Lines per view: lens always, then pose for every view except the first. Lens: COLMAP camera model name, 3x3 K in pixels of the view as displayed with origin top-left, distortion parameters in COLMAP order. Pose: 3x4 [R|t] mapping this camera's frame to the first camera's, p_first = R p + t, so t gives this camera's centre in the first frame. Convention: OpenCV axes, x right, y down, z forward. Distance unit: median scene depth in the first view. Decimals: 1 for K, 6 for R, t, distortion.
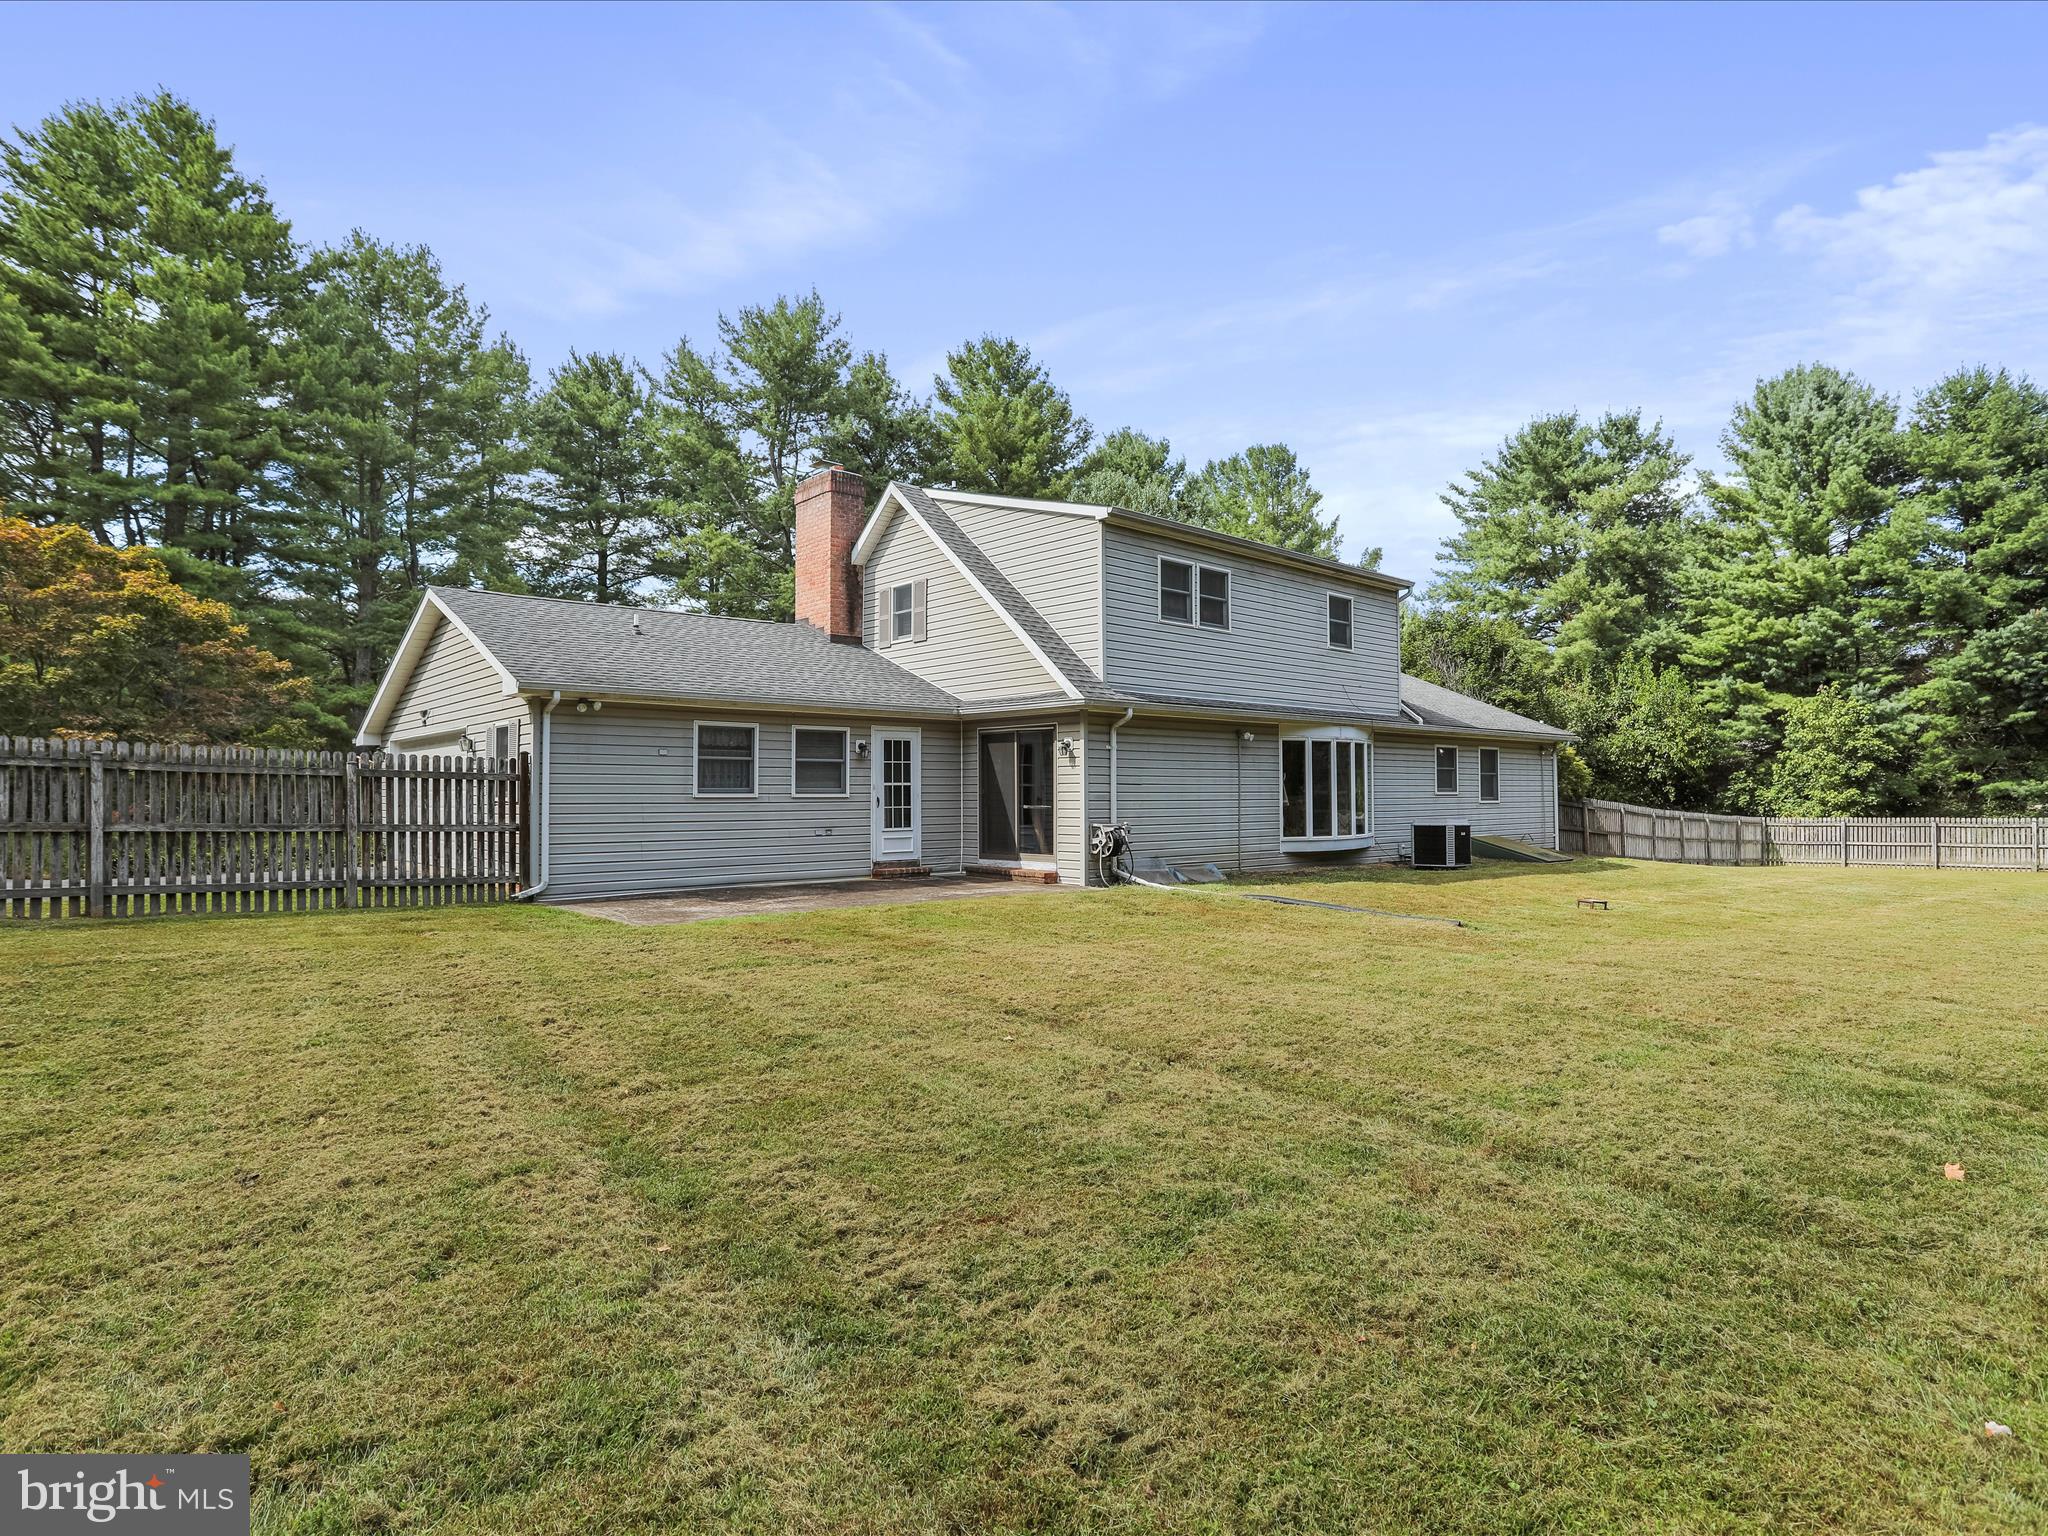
lens RADIAL K [[1163.5, 0, 1024.0], [0, 1163.5, 768.0], [0, 0, 1]] dist [-0.071423, 0.036997]
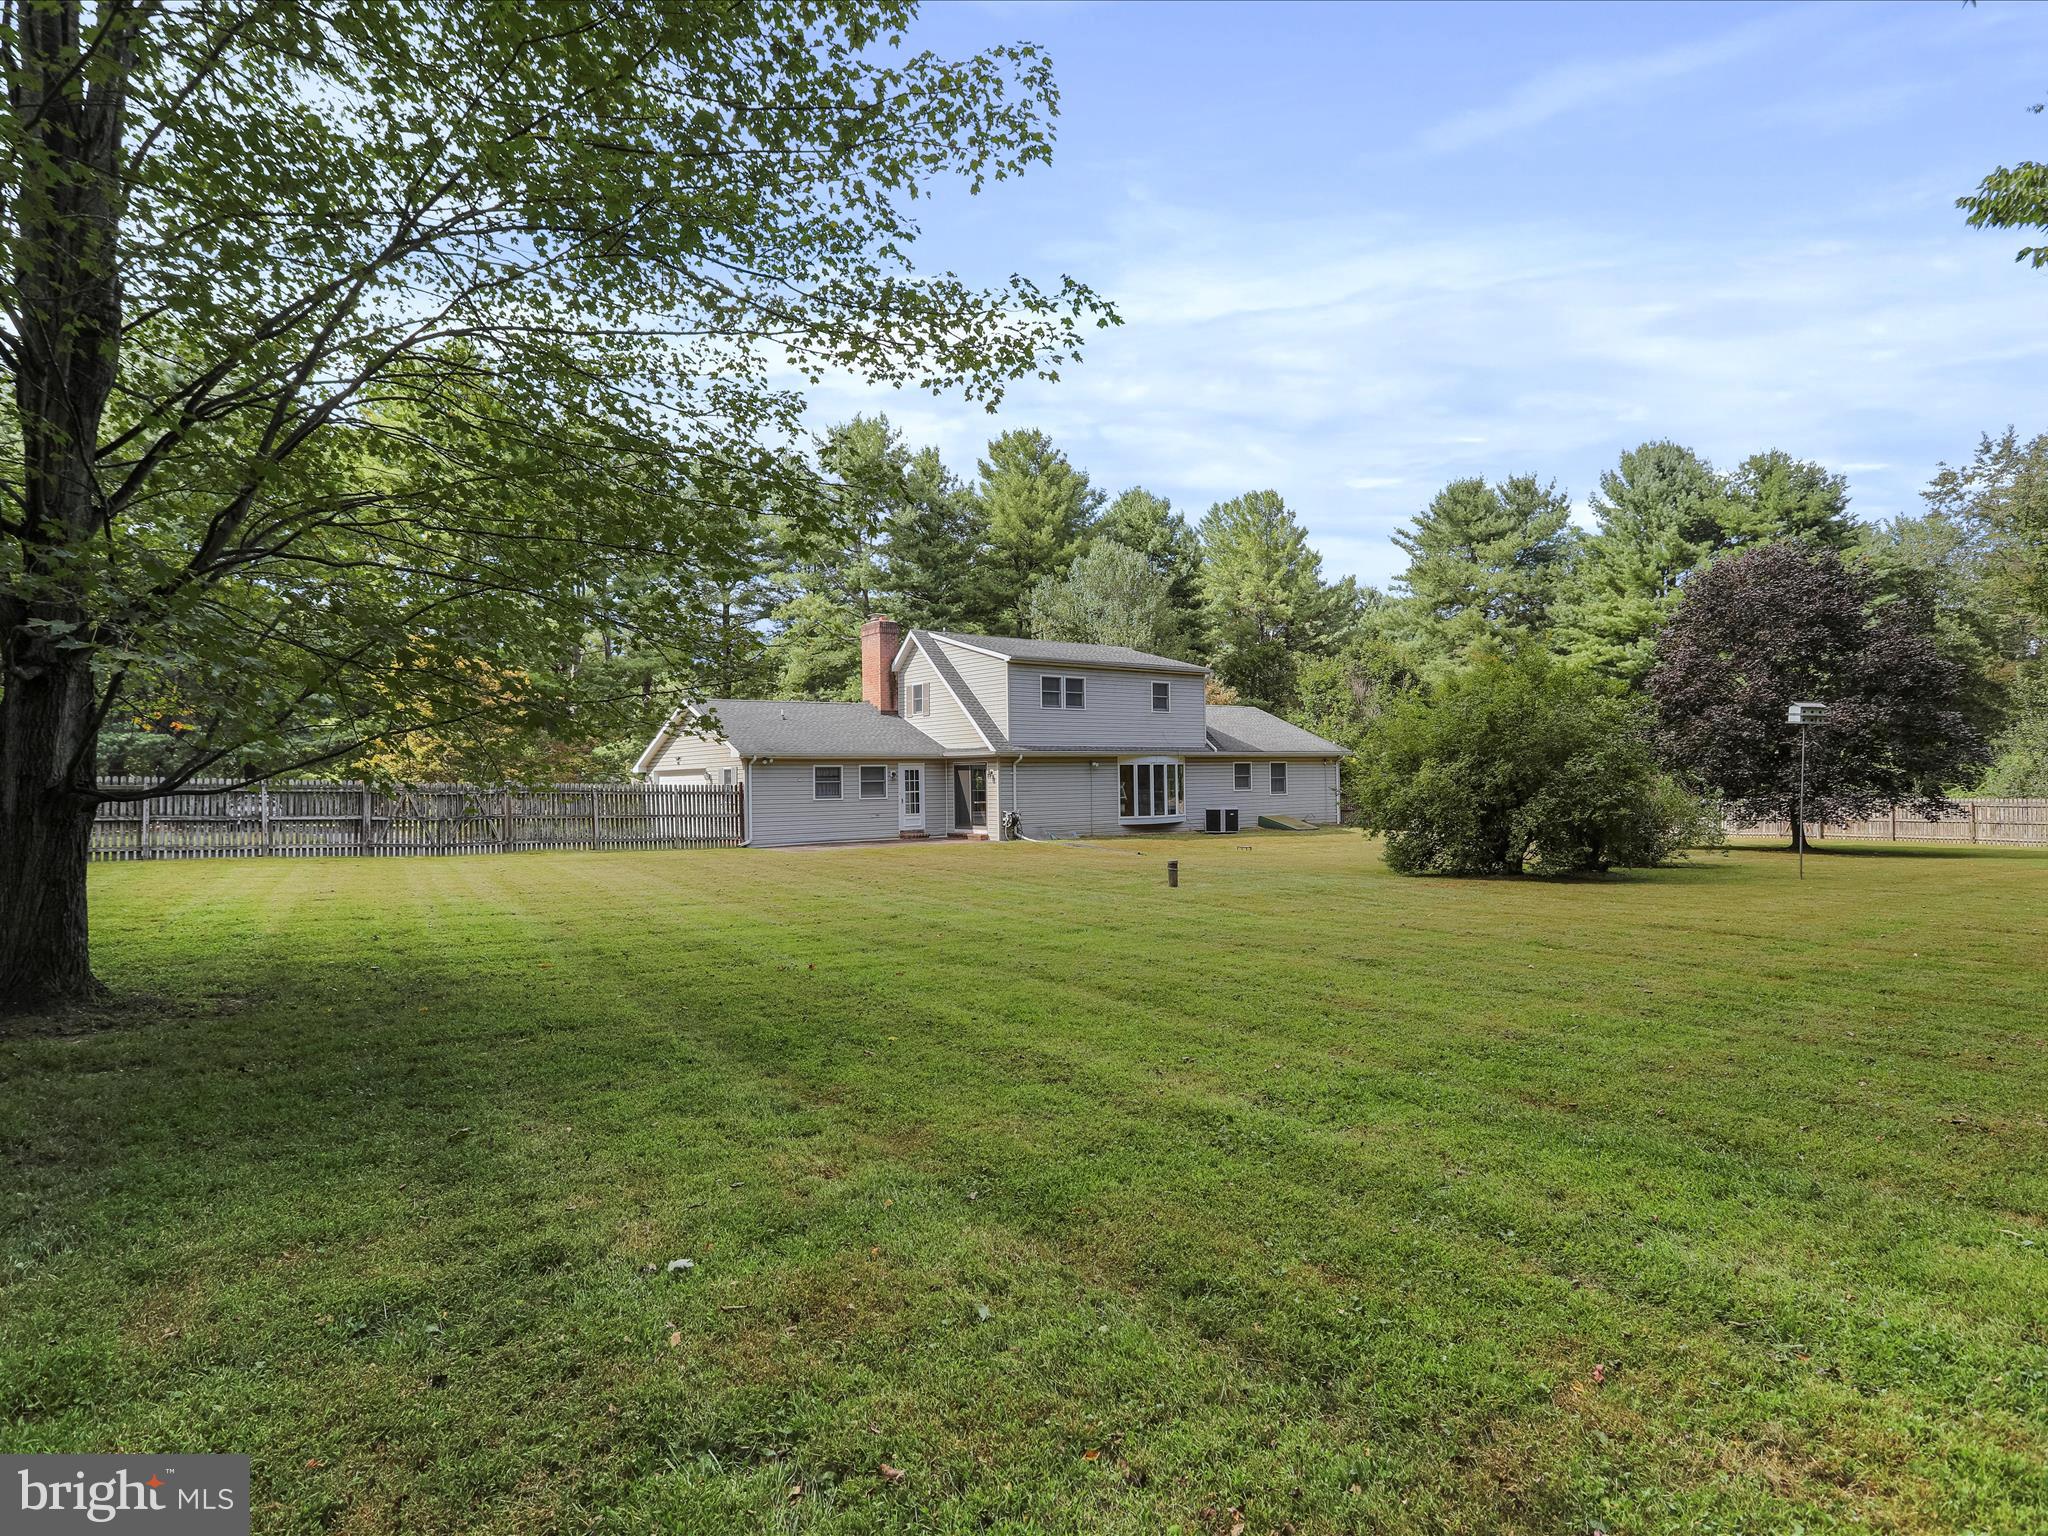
lens RADIAL K [[1410.2, 0, 1024.0], [0, 1410.2, 768.0], [0, 0, 1]] dist [-0.000287, -0.000143]
pose [[0.994287, -0.011773, -0.106086, 0.354435], [0.013969, 0.999703, 0.019976, -0.075573], [0.105819, -0.021344, 0.994156, -1.450049]]
